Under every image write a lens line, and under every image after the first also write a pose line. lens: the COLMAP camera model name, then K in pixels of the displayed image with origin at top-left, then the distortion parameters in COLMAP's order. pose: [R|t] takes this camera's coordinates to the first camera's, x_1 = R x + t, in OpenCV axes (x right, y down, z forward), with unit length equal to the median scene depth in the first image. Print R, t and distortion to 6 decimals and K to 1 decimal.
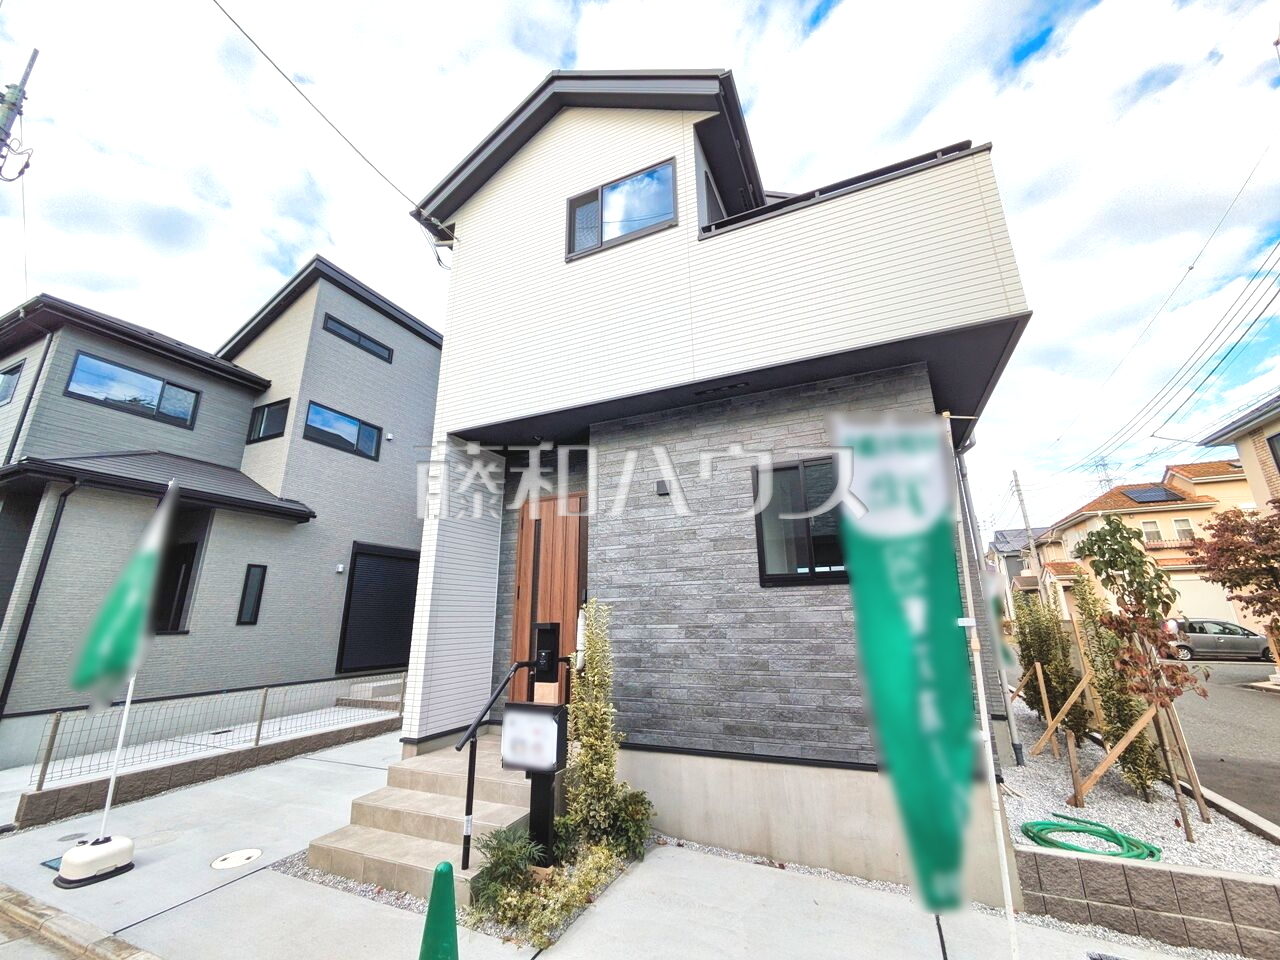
lens RADIAL K [[506.6, 0, 646.1], [0, 506.6, 477.6], [0, 0, 1]] dist [-0.003819, 0.003433]
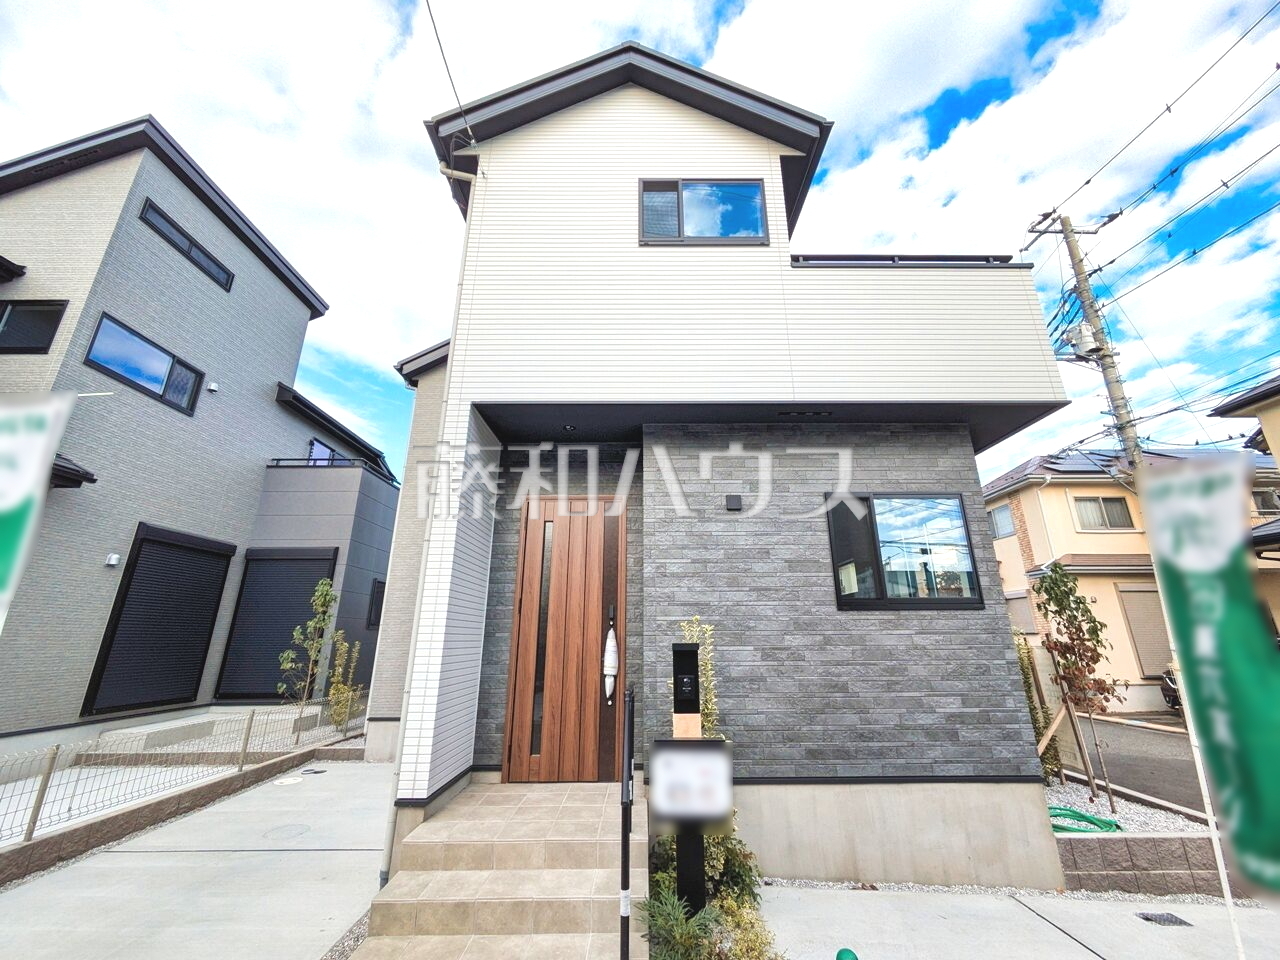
lens RADIAL K [[506.6, 0, 646.1], [0, 506.6, 477.6], [0, 0, 1]] dist [-0.003819, 0.003433]
pose [[0.912081, 0.136039, 0.386784, -0.545400], [-0.120746, 0.990638, -0.063692, 0.059360], [-0.391827, 0.011390, 0.919968, 0.194231]]
